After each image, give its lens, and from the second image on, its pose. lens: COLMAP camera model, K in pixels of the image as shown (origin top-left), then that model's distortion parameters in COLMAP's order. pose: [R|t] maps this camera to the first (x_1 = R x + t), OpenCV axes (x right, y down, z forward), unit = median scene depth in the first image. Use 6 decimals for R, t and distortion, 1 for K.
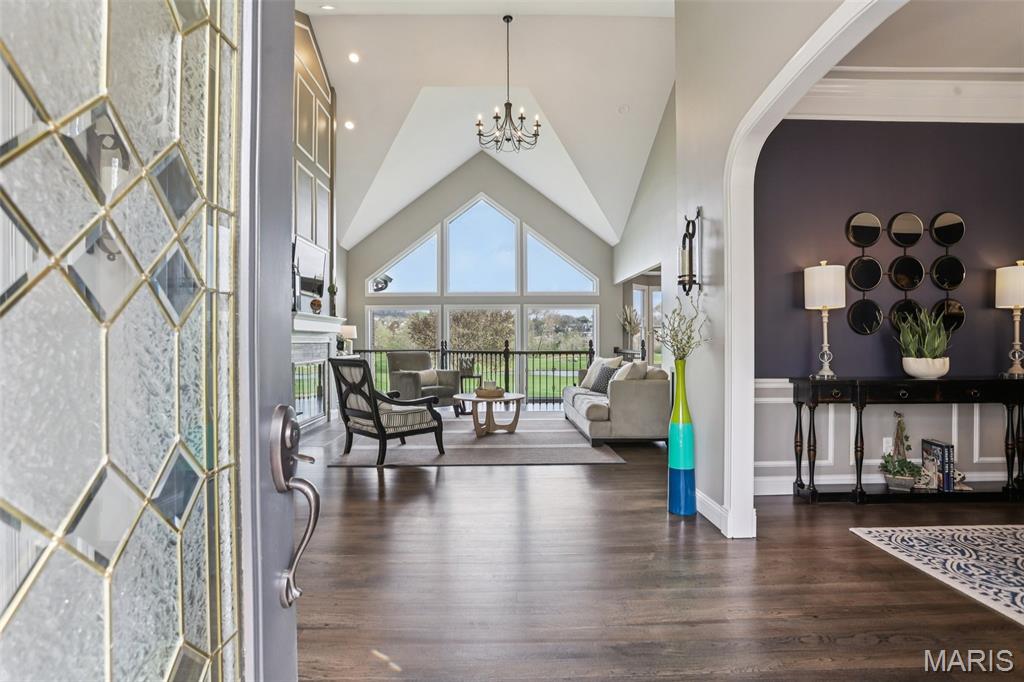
lens RADIAL K [[516.5, 0, 504.2], [0, 516.5, 341.1], [0, 0, 1]] dist [-0.079657, 0.044338]
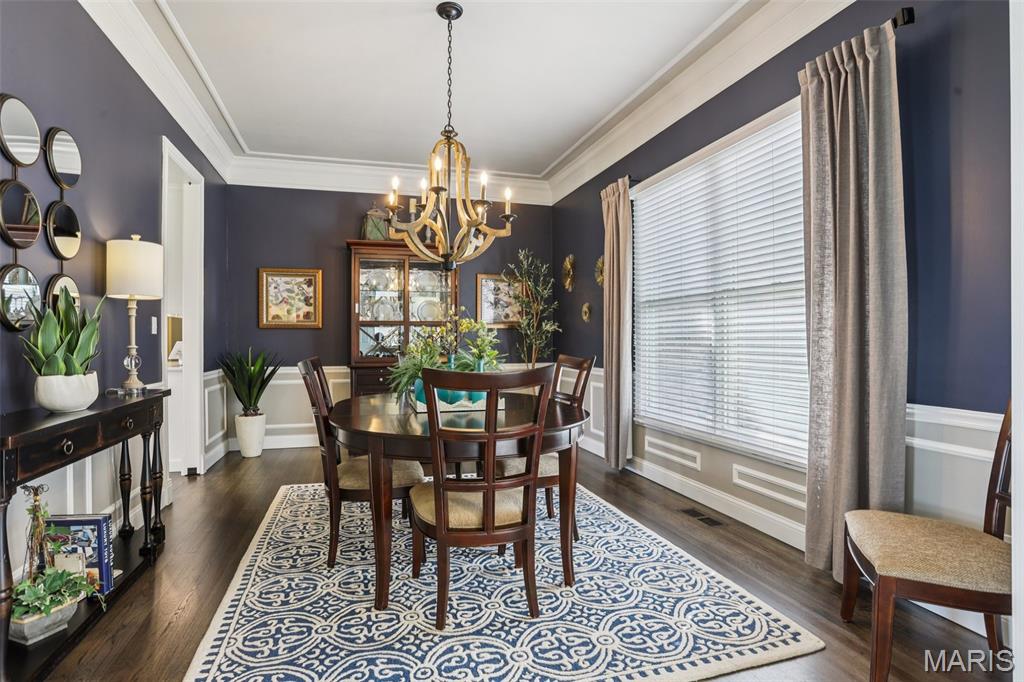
lens RADIAL K [[516.5, 0, 504.2], [0, 516.5, 341.1], [0, 0, 1]] dist [-0.079657, 0.044338]
pose [[-0.259687, 0.000993, 0.965692, 0.114184], [0.004216, 0.999991, 0.000106, -0.001057], [-0.965684, 0.004099, -0.259688, 0.433563]]
